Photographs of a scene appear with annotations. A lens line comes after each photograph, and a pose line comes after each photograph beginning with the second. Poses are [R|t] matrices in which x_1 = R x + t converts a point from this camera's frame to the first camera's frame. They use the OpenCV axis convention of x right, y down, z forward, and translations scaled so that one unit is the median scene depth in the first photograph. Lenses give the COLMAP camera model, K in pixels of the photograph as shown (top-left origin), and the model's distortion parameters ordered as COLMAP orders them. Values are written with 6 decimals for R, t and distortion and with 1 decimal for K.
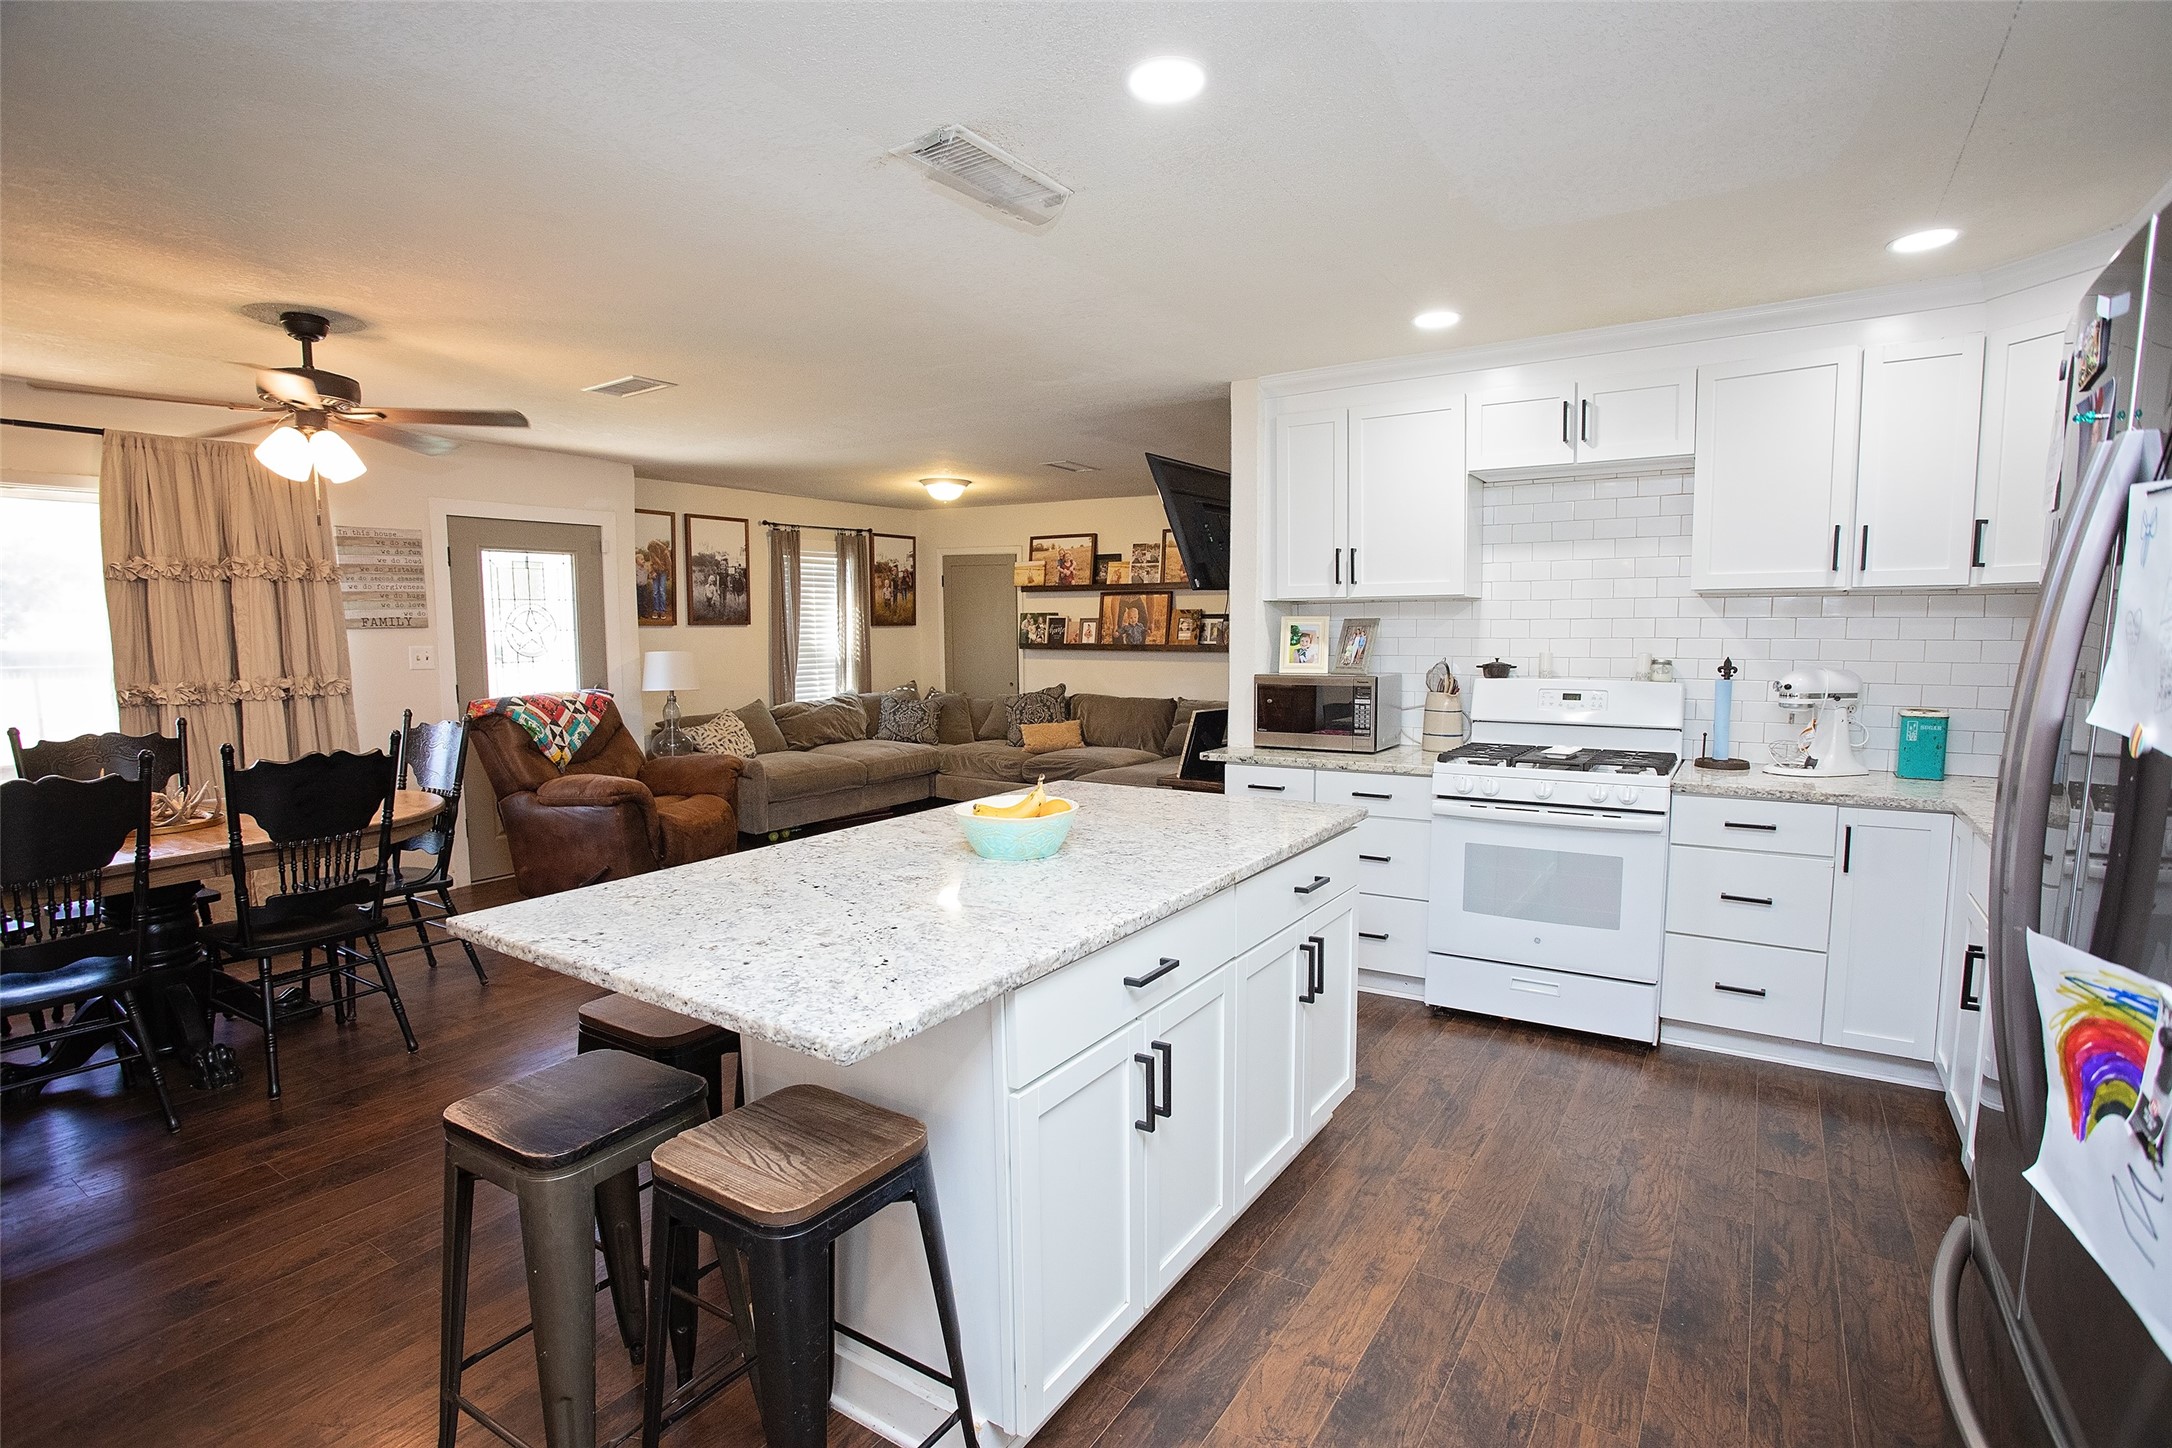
lens RADIAL K [[1057.1, 0, 1087.0], [0, 1057.1, 738.5], [0, 0, 1]] dist [-0.064067, 0.027590]
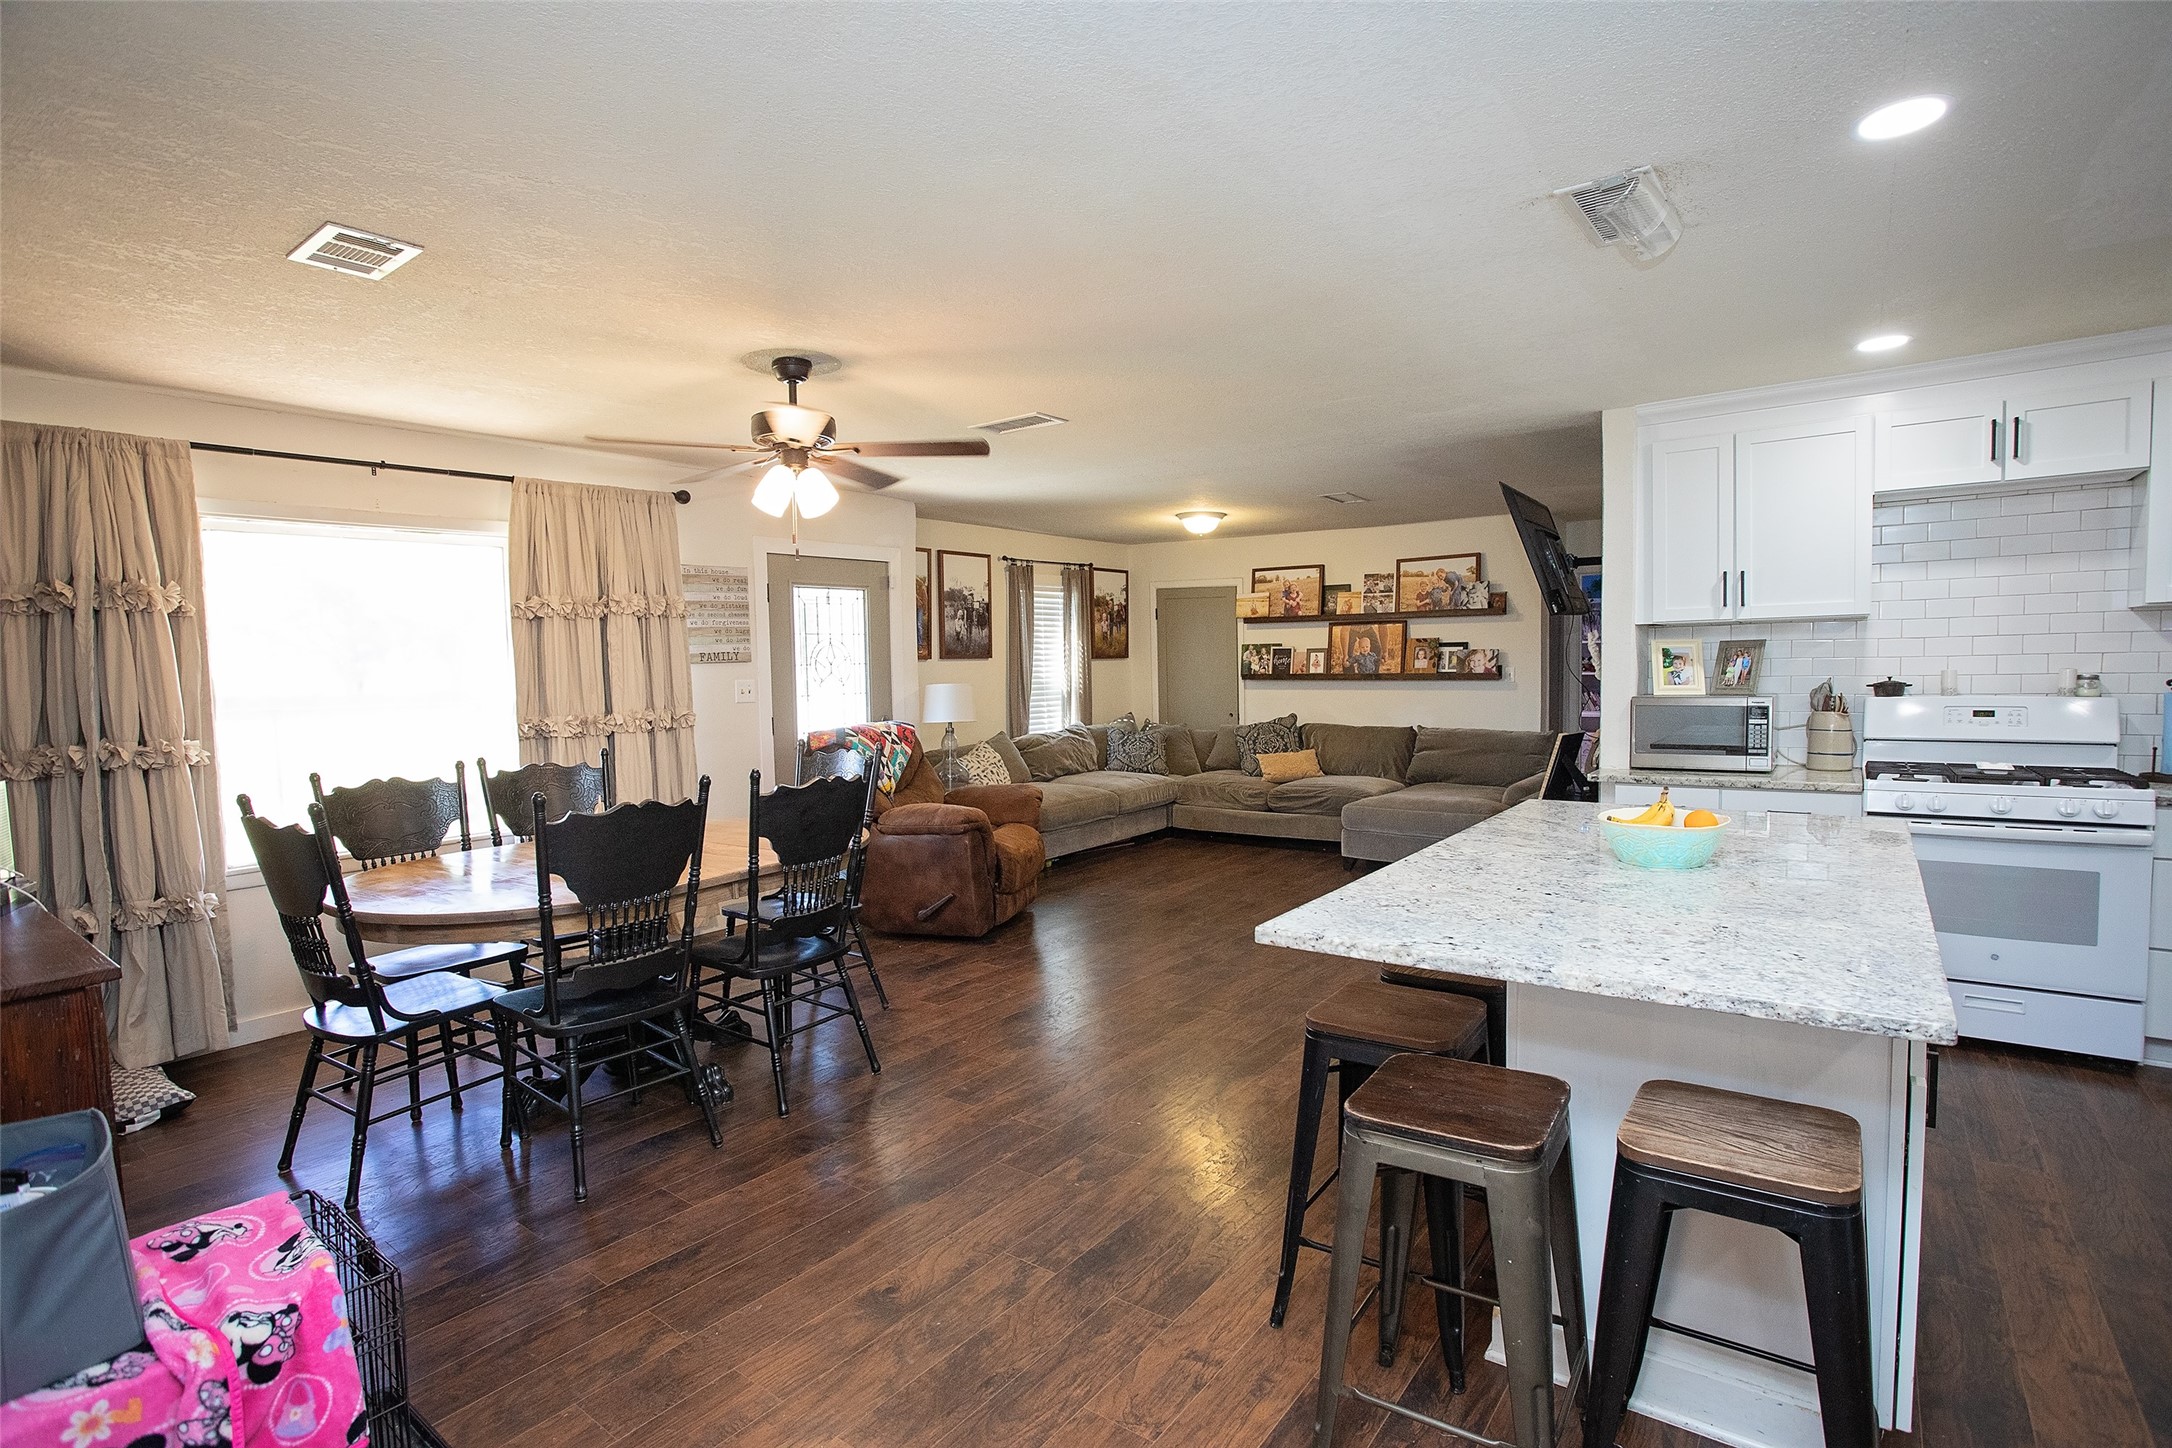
lens RADIAL K [[1057.1, 0, 1093.2], [0, 1057.1, 735.6], [0, 0, 1]] dist [-0.064067, 0.027590]
pose [[0.998260, -0.010274, -0.058066, -0.307937], [0.008138, 0.999286, -0.036905, 0.009577], [0.058404, 0.036369, 0.997630, -0.025601]]
